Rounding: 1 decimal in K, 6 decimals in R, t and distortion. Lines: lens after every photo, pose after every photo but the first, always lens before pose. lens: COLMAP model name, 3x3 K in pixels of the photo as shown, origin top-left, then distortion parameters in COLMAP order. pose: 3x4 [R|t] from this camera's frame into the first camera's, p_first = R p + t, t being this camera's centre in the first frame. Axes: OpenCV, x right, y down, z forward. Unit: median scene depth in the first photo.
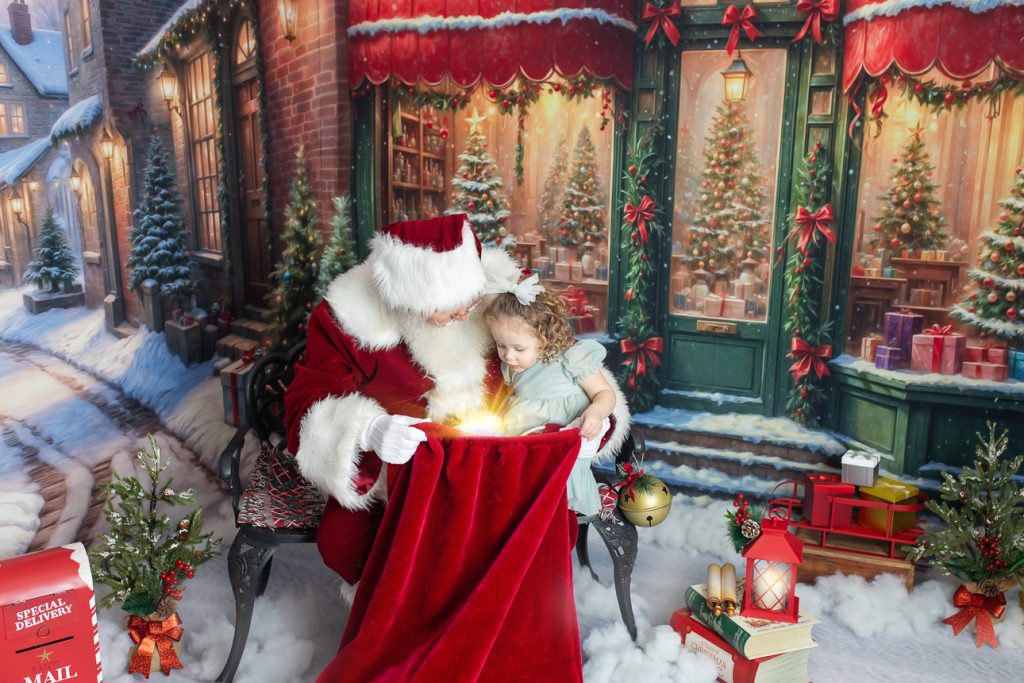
lens RADIAL K [[970.4, 0, 508.5], [0, 970.4, 340.7], [0, 0, 1]] dist [-0.003674, 0.006522]
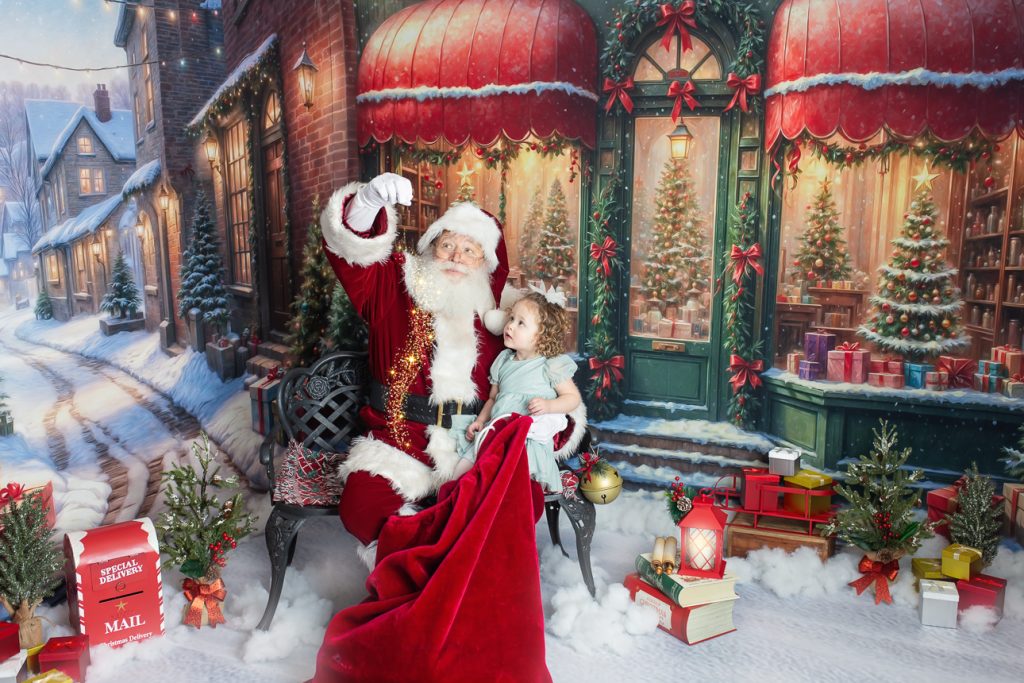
lens RADIAL K [[996.4, 0, 514.5], [0, 996.4, 331.7], [0, 0, 1]] dist [-0.000835, 0.002574]
pose [[0.999963, -0.005508, 0.006558, 0.018719], [0.005799, 0.998962, -0.045179, 0.022904], [-0.006303, 0.045216, 0.998957, -0.226579]]
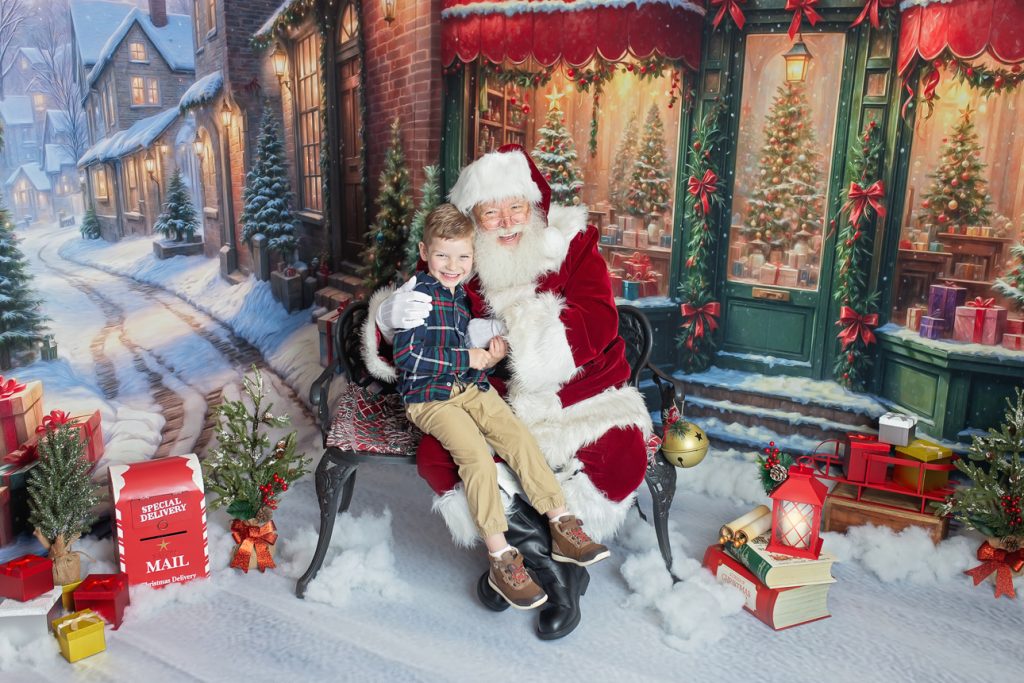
lens RADIAL K [[970.4, 0, 508.5], [0, 970.4, 340.7], [0, 0, 1]] dist [-0.003674, 0.006522]
pose [[0.993919, 0.038603, -0.103122, 0.040966], [-0.036124, 0.999014, 0.025798, 0.020744], [0.104016, -0.021916, 0.994334, -0.098153]]
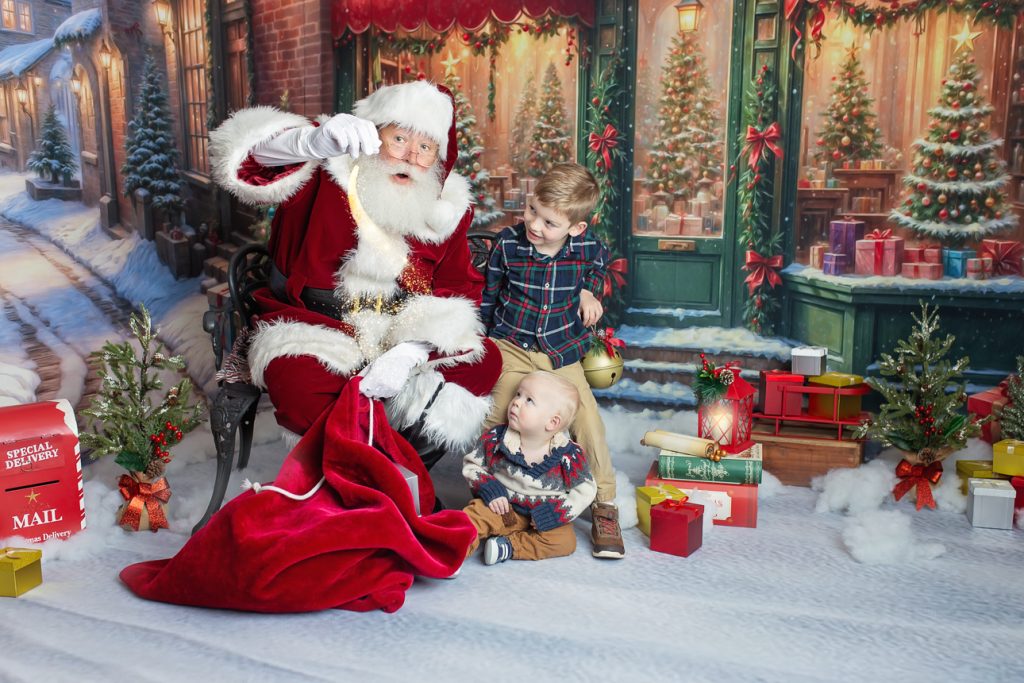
lens RADIAL K [[1000.6, 0, 520.0], [0, 1000.6, 347.7], [0, 0, 1]] dist [0.002001, 0.007615]
pose [[0.999750, -0.006268, 0.021458, 0.018955], [0.007626, 0.997932, -0.063826, 0.173705], [-0.021014, 0.063973, 0.997730, -0.089150]]
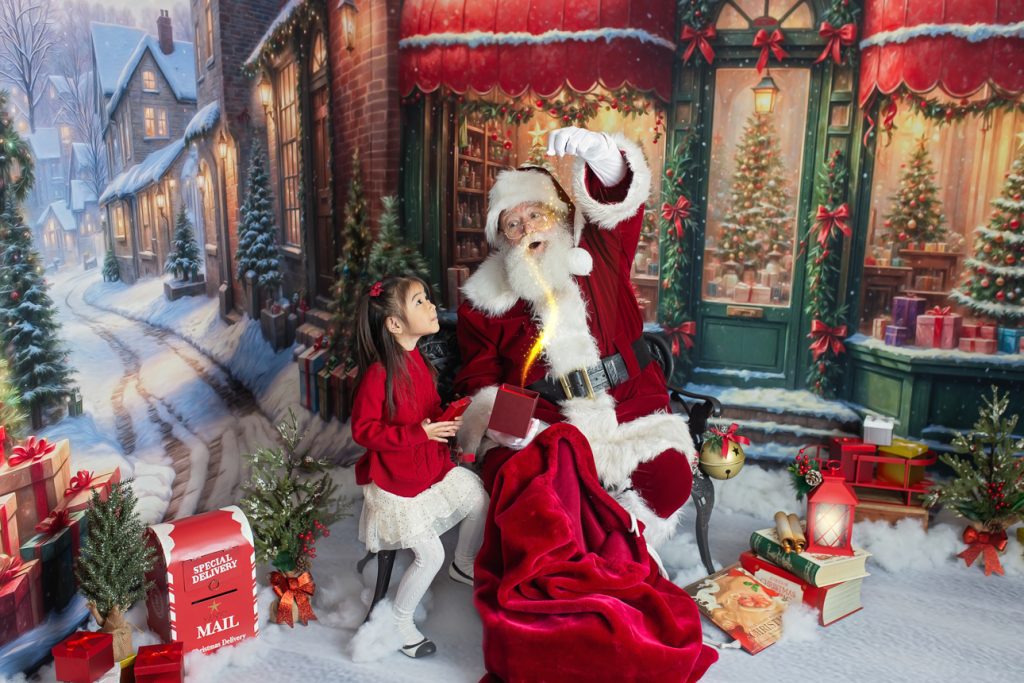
lens RADIAL K [[972.7, 0, 508.7], [0, 972.7, 340.8], [0, 0, 1]] dist [-0.003757, 0.008182]
pose [[0.994141, -0.012005, 0.107425, -0.189378], [0.012513, 0.999913, -0.004056, 0.021828], [-0.107367, 0.005377, 0.994205, -0.104381]]
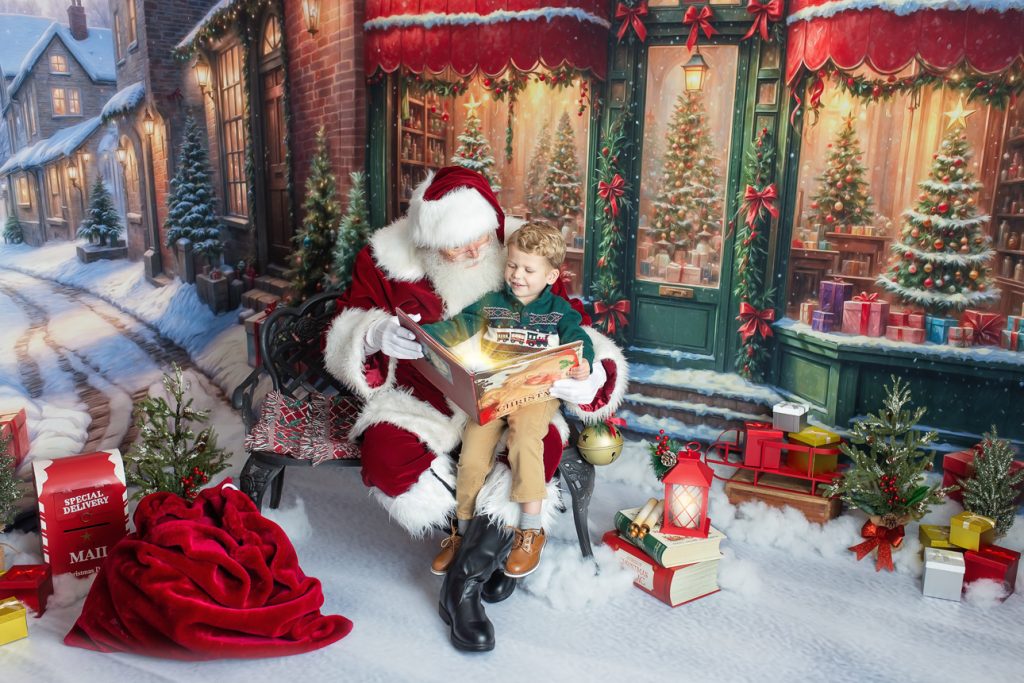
lens RADIAL K [[970.4, 0, 508.5], [0, 970.4, 340.7], [0, 0, 1]] dist [-0.003674, 0.006522]
pose [[0.997536, 0.026380, -0.065010, 0.098515], [-0.025218, 0.999508, 0.018627, 0.027642], [0.065470, -0.016941, 0.997711, -0.145171]]
